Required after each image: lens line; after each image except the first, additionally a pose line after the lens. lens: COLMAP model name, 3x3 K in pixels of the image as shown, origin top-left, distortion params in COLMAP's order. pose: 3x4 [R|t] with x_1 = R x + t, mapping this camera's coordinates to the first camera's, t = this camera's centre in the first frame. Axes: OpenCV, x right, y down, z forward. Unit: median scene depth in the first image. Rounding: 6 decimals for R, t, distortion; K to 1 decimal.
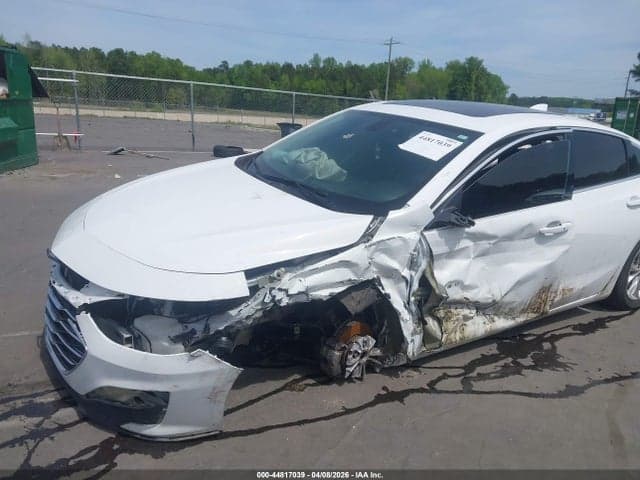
lens RADIAL K [[499.0, 0, 323.5], [0, 499.0, 236.4], [0, 0, 1]] dist [0.011344, -0.016367]
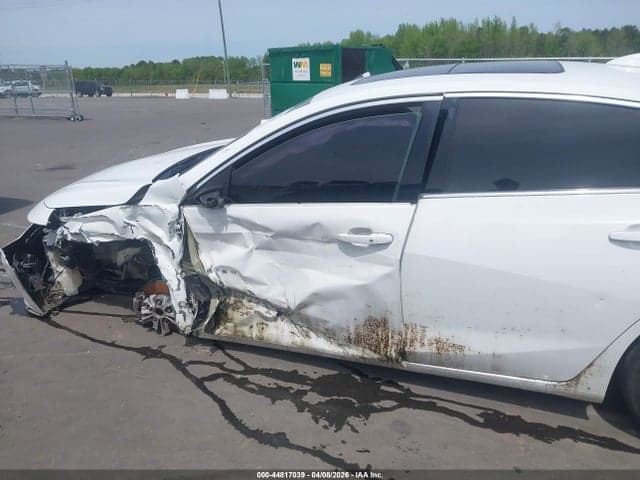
lens RADIAL K [[499.0, 0, 302.8], [0, 499.0, 239.4], [0, 0, 1]] dist [0.011344, -0.016367]
pose [[0.600784, 0.185220, -0.777658, 1.061801], [-0.159032, 0.981036, 0.110799, -0.087002], [0.783433, 0.057106, 0.618847, 0.537642]]
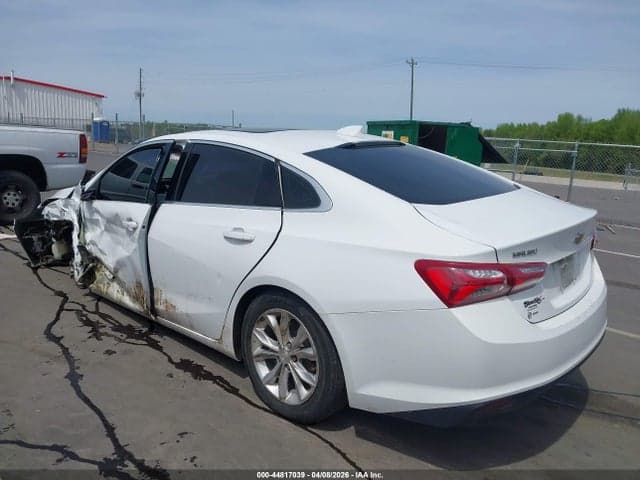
lens RADIAL K [[499.0, 0, 313.7], [0, 499.0, 243.4], [0, 0, 1]] dist [0.011344, -0.016367]
pose [[0.269259, 0.147503, -0.951705, 1.820848], [-0.291069, 0.954452, 0.065578, -0.186933], [0.918030, 0.259354, 0.299928, 1.157965]]
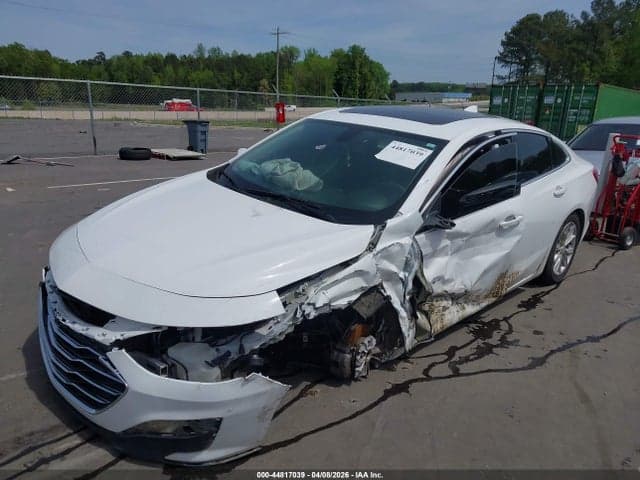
lens RADIAL K [[499.0, 0, 323.2], [0, 499.0, 235.1], [0, 0, 1]] dist [0.011344, -0.016367]
pose [[0.977819, -0.079000, 0.193980, -0.193952], [0.075989, 0.996845, 0.022928, -0.048192], [-0.195179, -0.007679, 0.980738, -0.032964]]
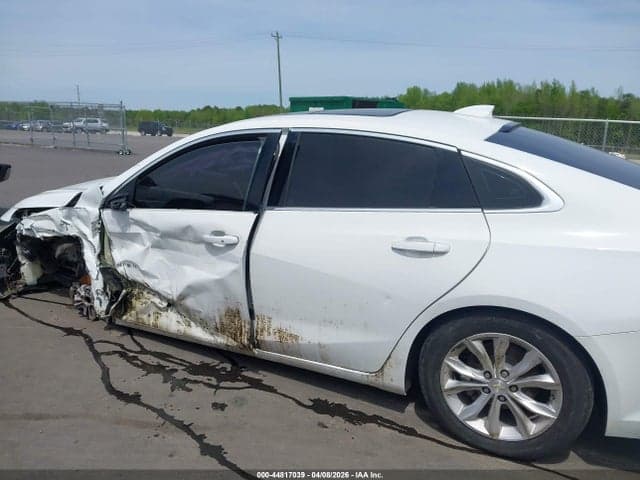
lens RADIAL K [[499.0, 0, 307.4], [0, 499.0, 242.3], [0, 0, 1]] dist [0.011344, -0.016367]
pose [[0.513779, 0.156324, -0.843560, 1.410901], [-0.227387, 0.972907, 0.041801, -0.090450], [0.827240, 0.170338, 0.535405, 0.723445]]
